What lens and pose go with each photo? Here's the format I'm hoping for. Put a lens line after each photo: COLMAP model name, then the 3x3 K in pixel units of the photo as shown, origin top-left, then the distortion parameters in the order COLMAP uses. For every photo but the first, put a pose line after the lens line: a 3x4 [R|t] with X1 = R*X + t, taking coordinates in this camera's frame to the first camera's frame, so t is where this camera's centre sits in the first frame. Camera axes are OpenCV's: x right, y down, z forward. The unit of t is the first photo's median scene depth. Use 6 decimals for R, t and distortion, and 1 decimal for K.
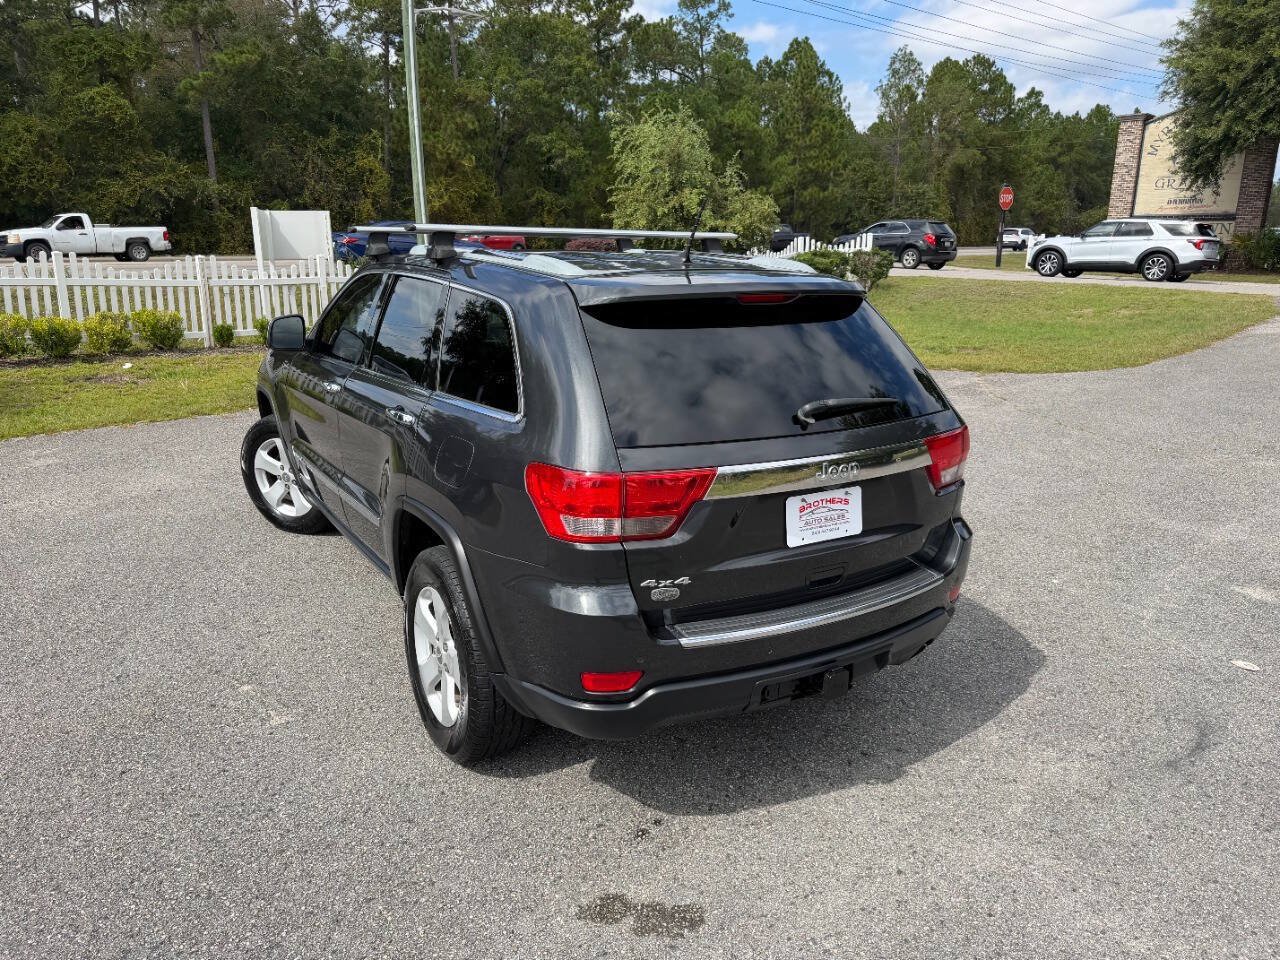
lens RADIAL K [[909.5, 0, 634.0], [0, 909.5, 483.7], [0, 0, 1]] dist [0.020001, -0.021211]
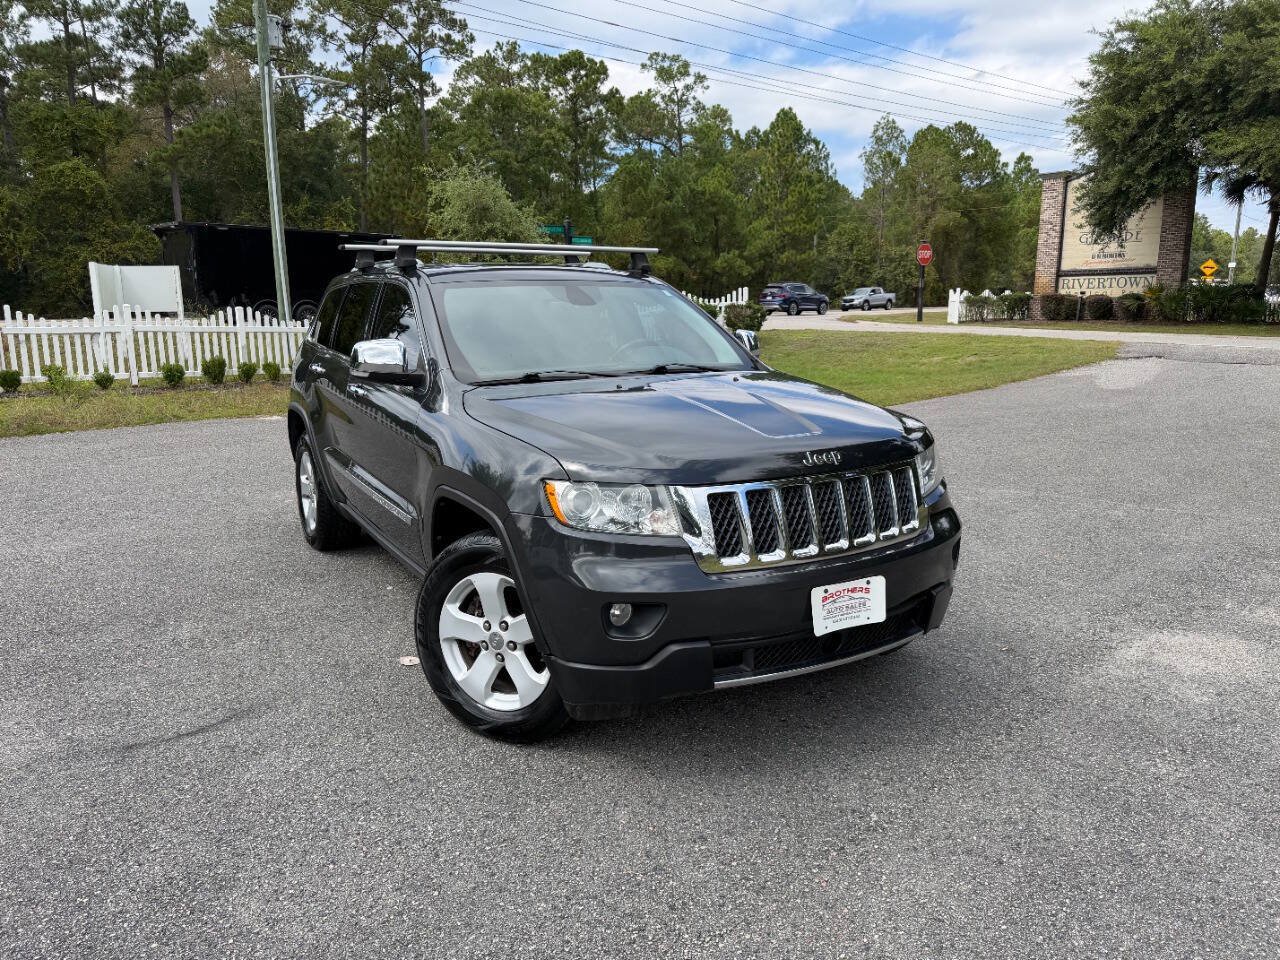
lens RADIAL K [[909.5, 0, 632.3], [0, 909.5, 478.3], [0, 0, 1]] dist [0.020001, -0.021211]
pose [[0.999561, -0.002290, -0.029547, 0.115205], [0.000114, 0.997301, -0.073424, 0.009058], [0.029635, 0.073388, 0.996863, 0.001546]]
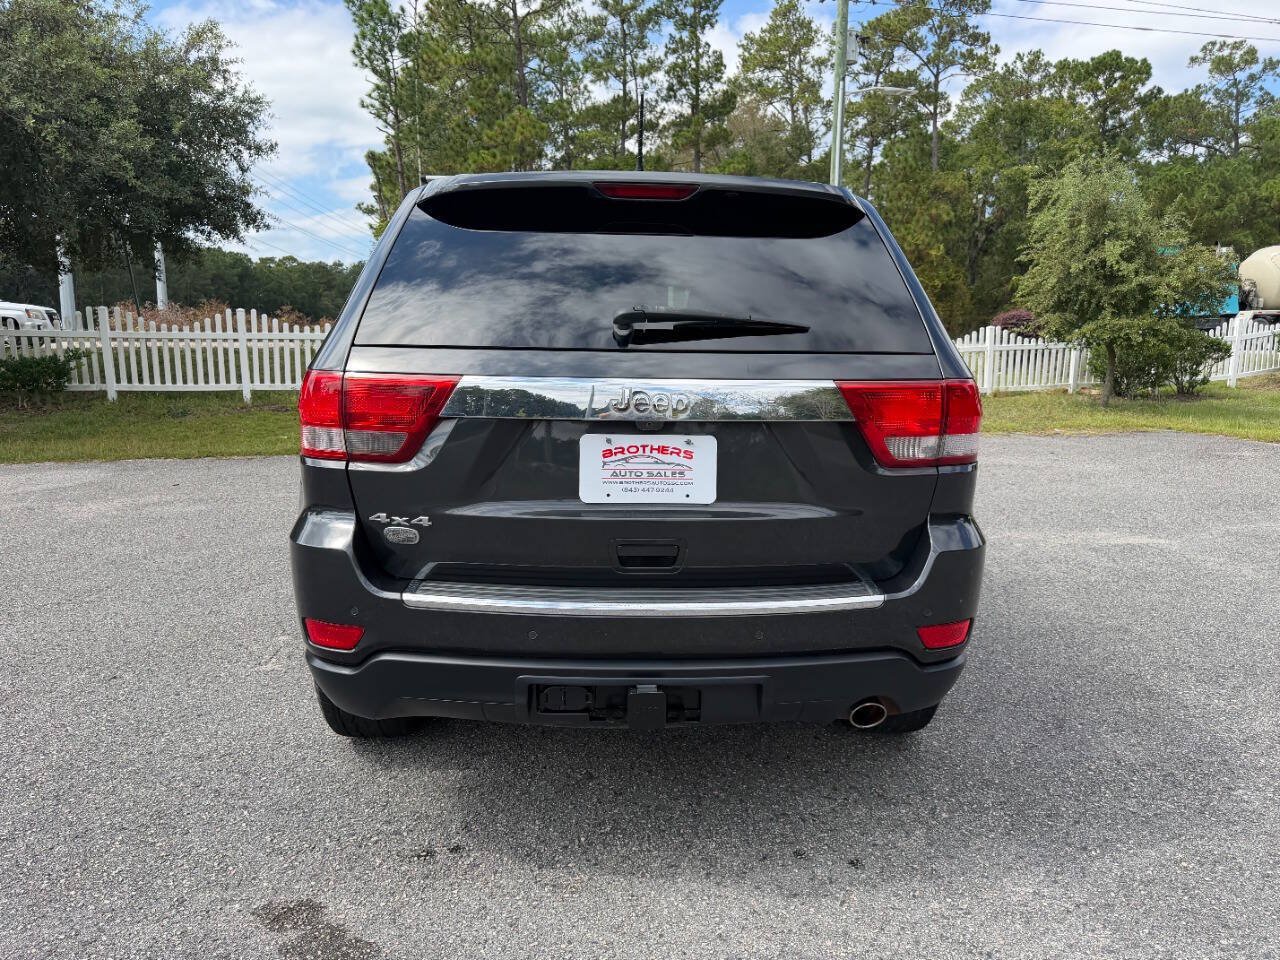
lens RADIAL K [[909.5, 0, 642.7], [0, 909.5, 486.3], [0, 0, 1]] dist [0.020001, -0.021211]
pose [[0.875728, 0.077208, -0.476591, 0.046191], [-0.124627, 0.989826, -0.068647, 0.008351], [0.466442, 0.119512, 0.876441, 0.030816]]
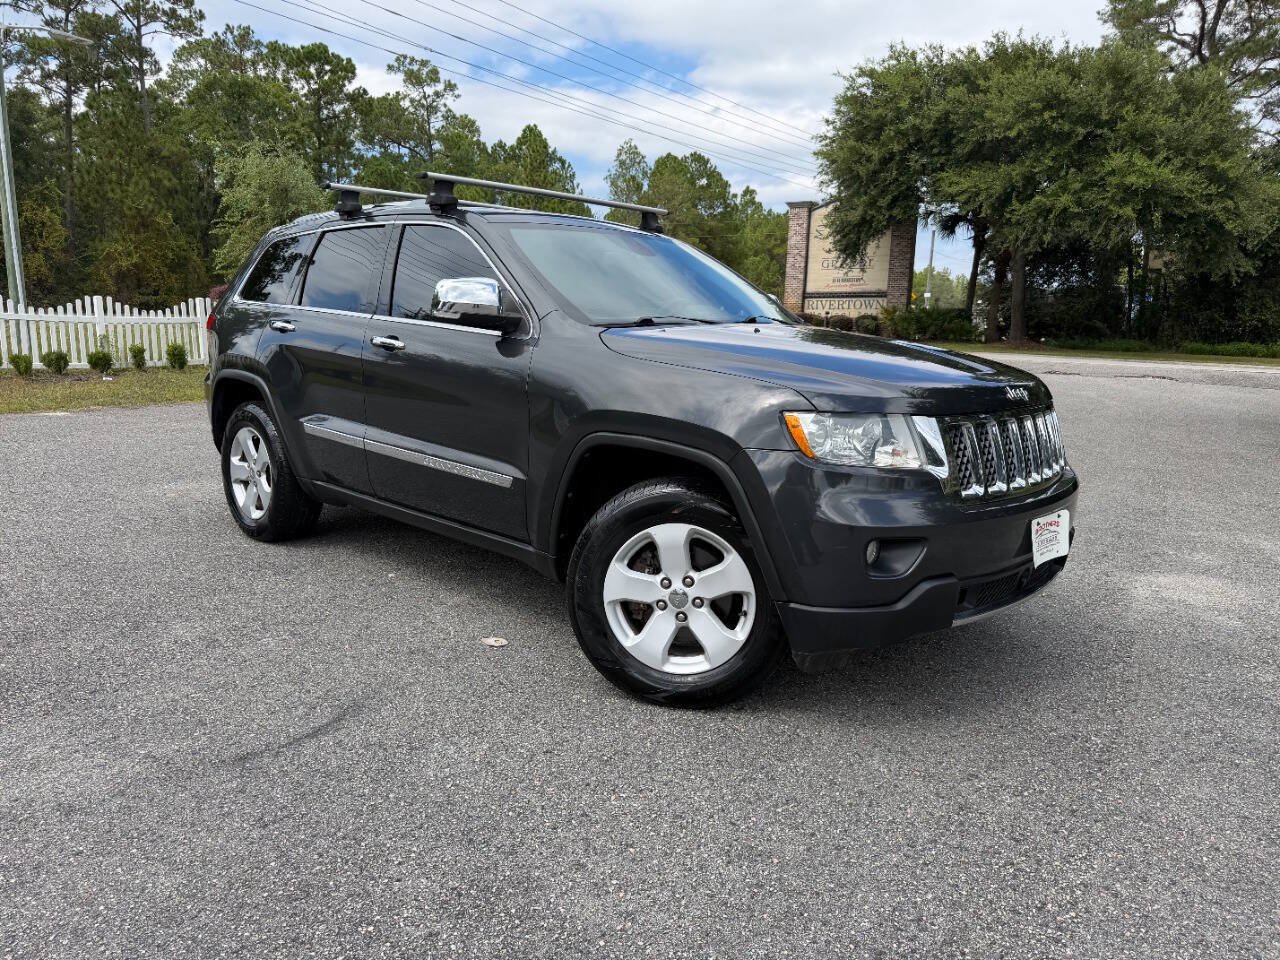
lens RADIAL K [[909.5, 0, 630.4], [0, 909.5, 485.1], [0, 0, 1]] dist [0.020001, -0.021211]
pose [[0.968717, -0.023539, 0.247049, 0.071317], [0.043855, 0.996062, -0.077057, 0.014840], [-0.244262, 0.085481, 0.965934, 0.014037]]
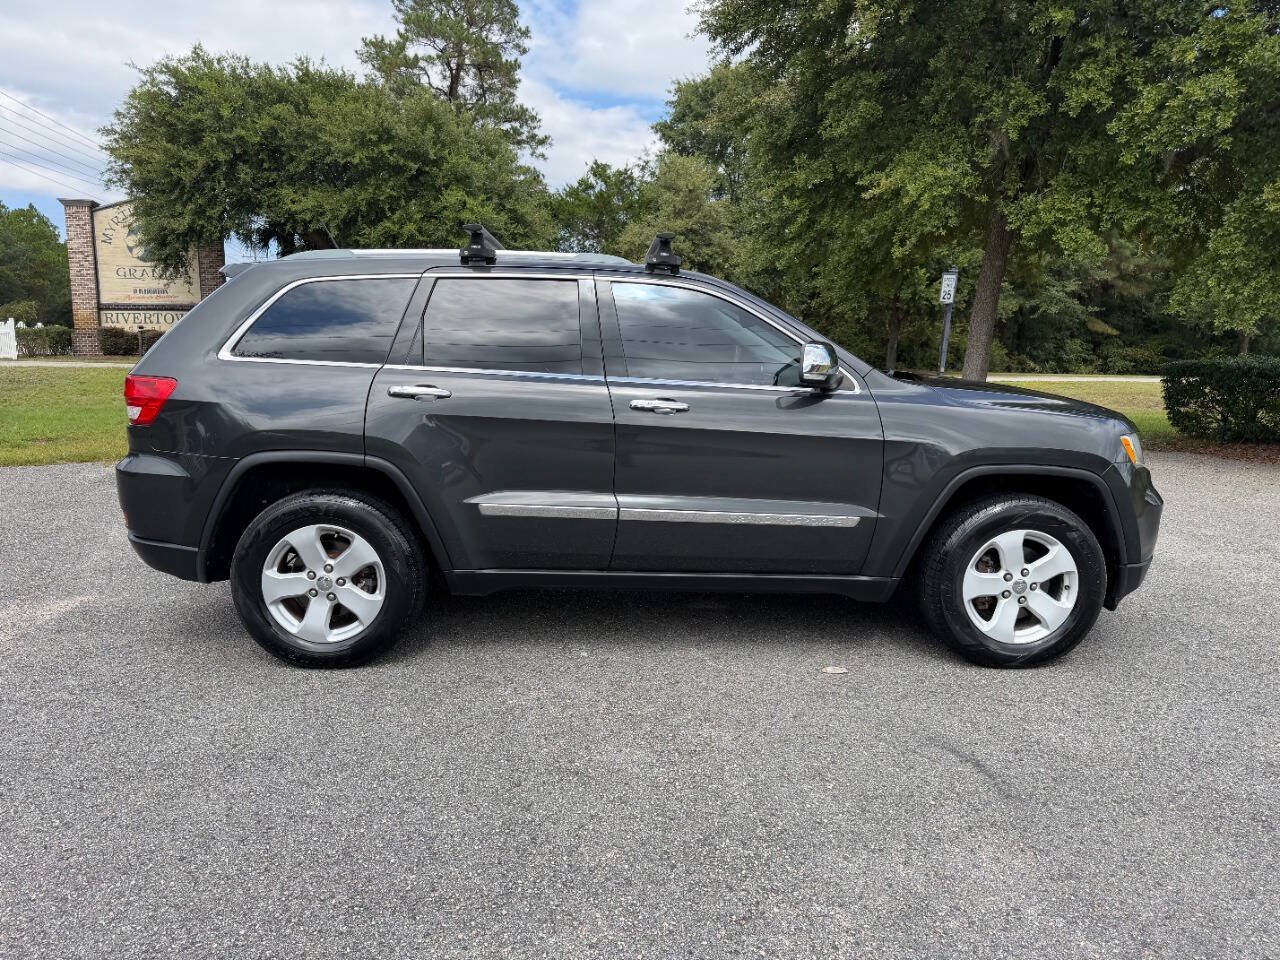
lens RADIAL K [[909.5, 0, 635.1], [0, 909.5, 479.4], [0, 0, 1]] dist [0.020001, -0.021211]
pose [[0.494786, -0.123962, 0.860128, -0.025525], [0.217598, 0.975916, 0.015477, -0.006713], [-0.841331, 0.179504, 0.509843, 0.079460]]
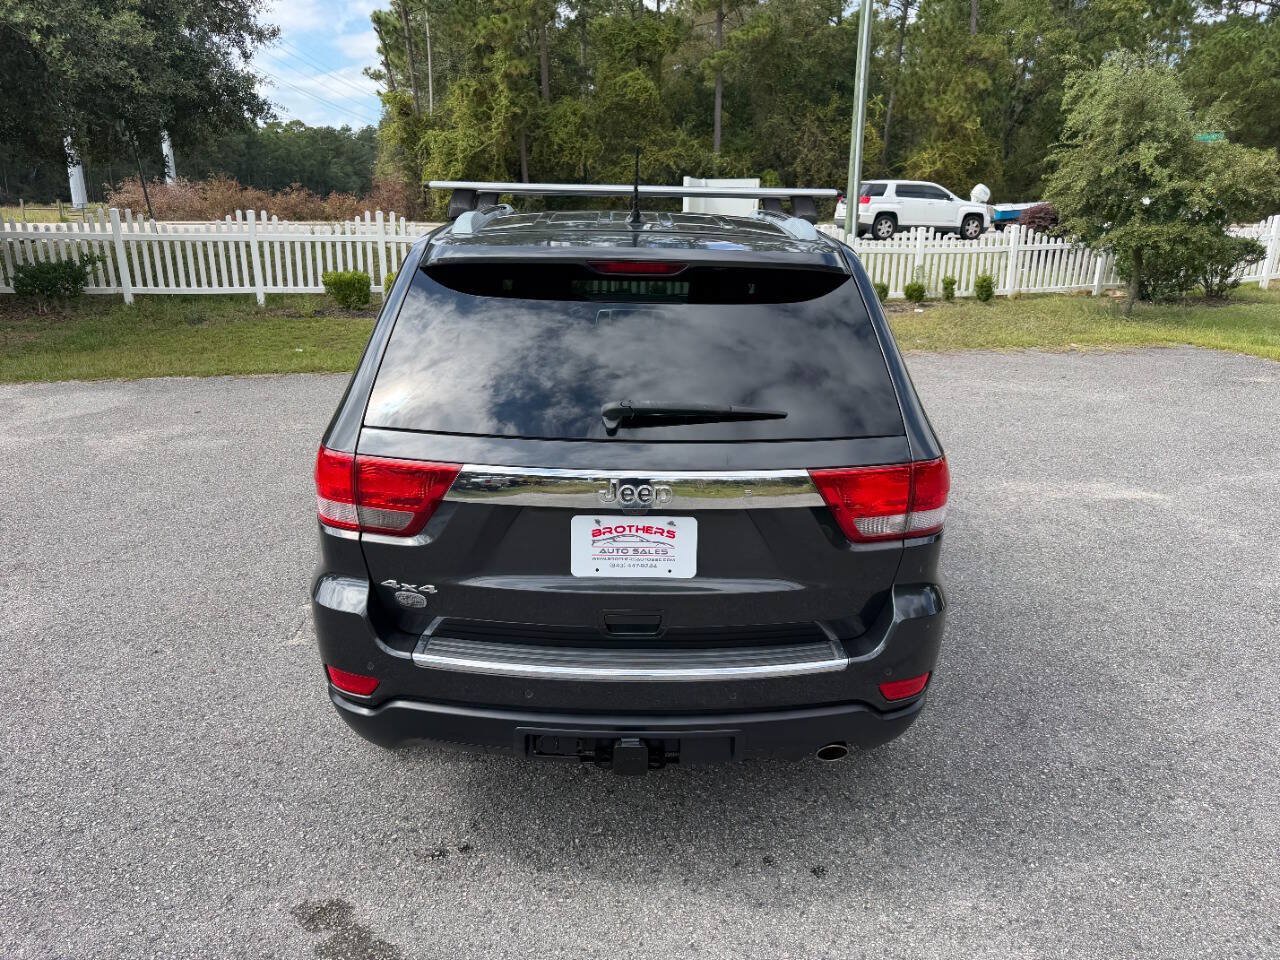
lens RADIAL K [[909.5, 0, 631.4], [0, 909.5, 482.8], [0, 0, 1]] dist [0.020001, -0.021211]
pose [[0.860676, 0.150233, -0.486485, 0.048827], [-0.135428, 0.988607, 0.065699, -0.005910], [0.490812, 0.009338, 0.871215, 0.026274]]
